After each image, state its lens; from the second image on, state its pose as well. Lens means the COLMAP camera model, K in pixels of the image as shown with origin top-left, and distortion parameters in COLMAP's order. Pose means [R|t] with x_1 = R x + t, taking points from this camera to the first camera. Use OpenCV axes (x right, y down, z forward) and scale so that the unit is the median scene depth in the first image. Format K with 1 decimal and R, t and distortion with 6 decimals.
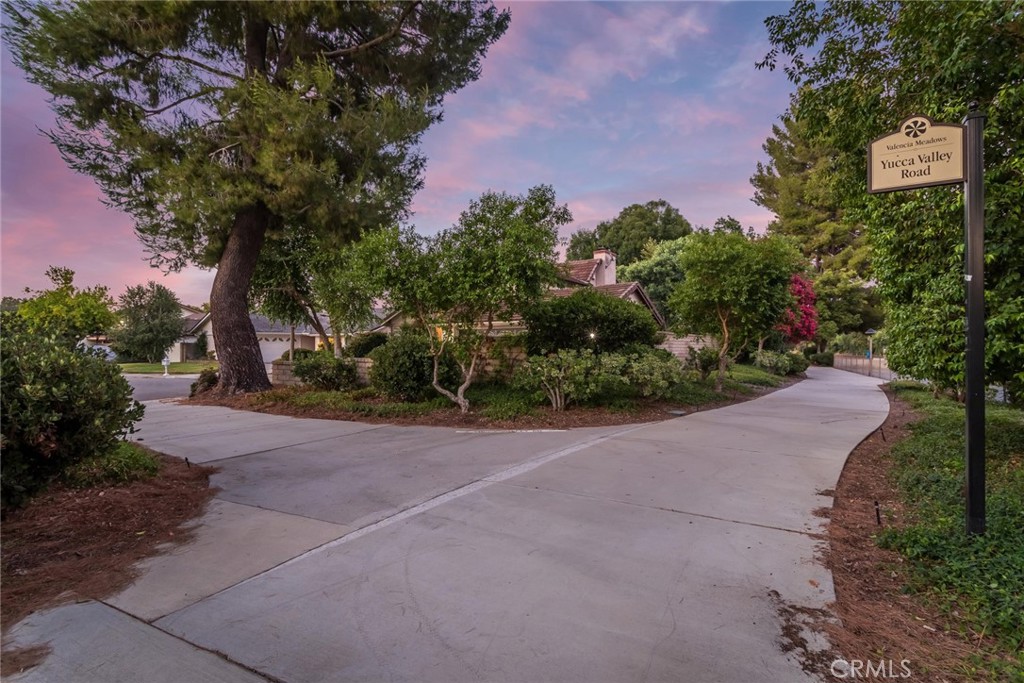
lens RADIAL K [[481.9, 0, 512.8], [0, 481.9, 337.3], [0, 0, 1]] dist [0.001575, 0.000460]
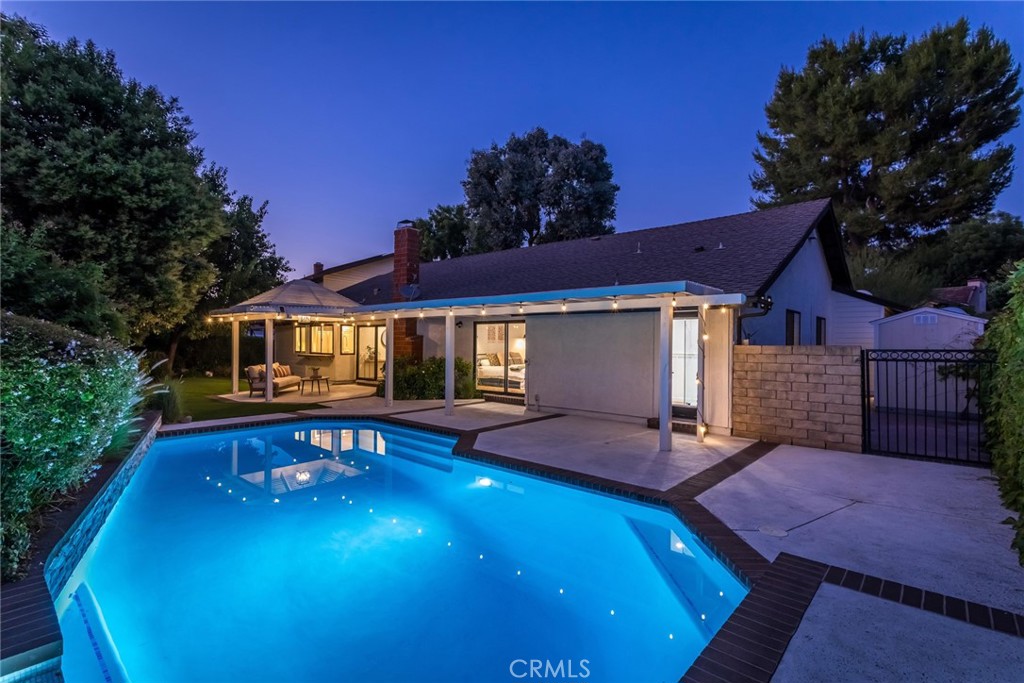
lens RADIAL K [[481.9, 0, 512.8], [0, 481.9, 337.3], [0, 0, 1]] dist [0.001575, 0.000460]
pose [[0.909574, 0.001232, -0.415541, -0.076200], [-0.002609, 0.999993, -0.002746, -0.000899], [0.415535, 0.003582, 0.909570, -0.139350]]
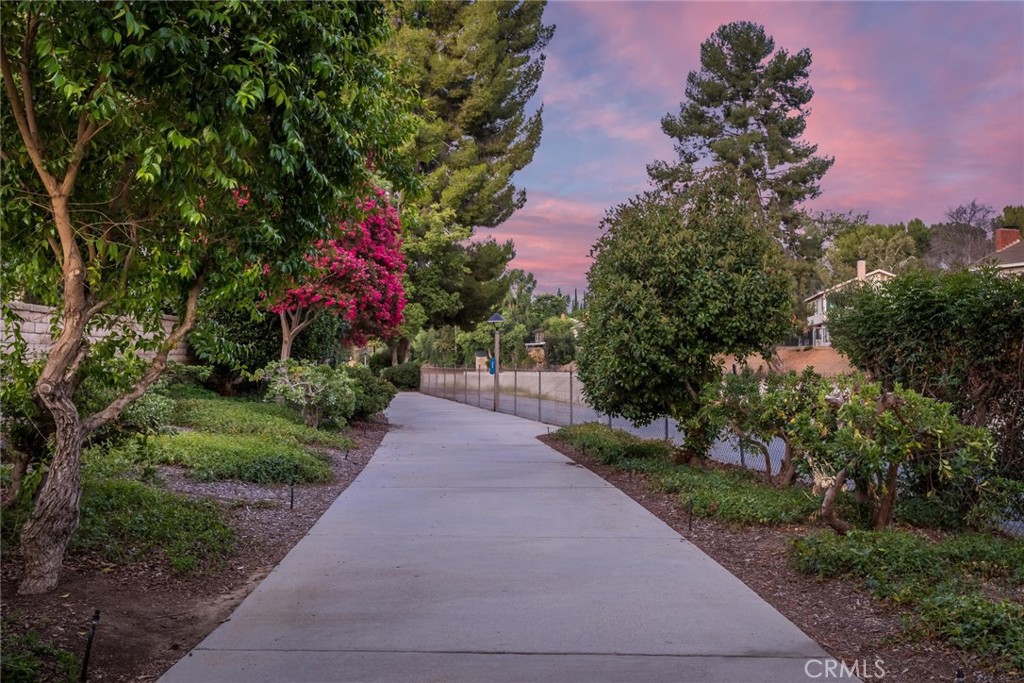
lens RADIAL K [[971.3, 0, 512.0], [0, 971.3, 341.5], [0, 0, 1]] dist [0.003612, 0.000718]
pose [[0.768663, 0.000221, 0.639654, 0.068365], [-0.003064, 0.999990, 0.003336, 0.003939], [-0.639647, -0.004525, 0.768656, 0.126312]]
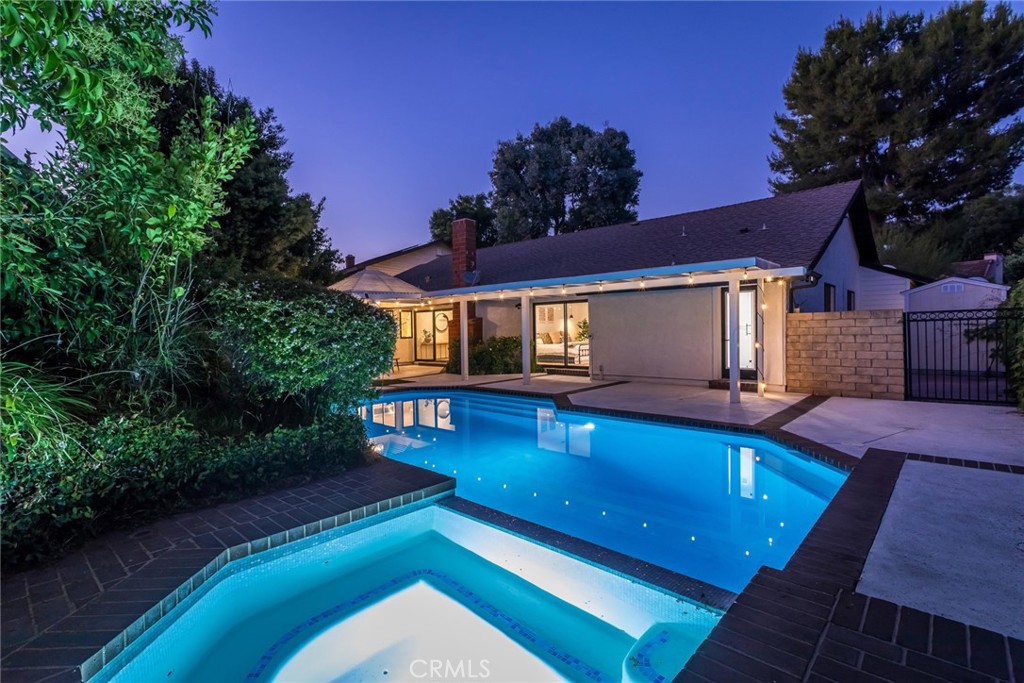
lens RADIAL K [[481.9, 0, 512.8], [0, 481.9, 337.3], [0, 0, 1]] dist [0.001575, 0.000460]
pose [[0.902895, -0.012240, -0.429686, -0.080342], [0.023891, 0.999478, 0.021731, 0.000347], [0.429196, -0.029886, 0.902717, -0.148867]]
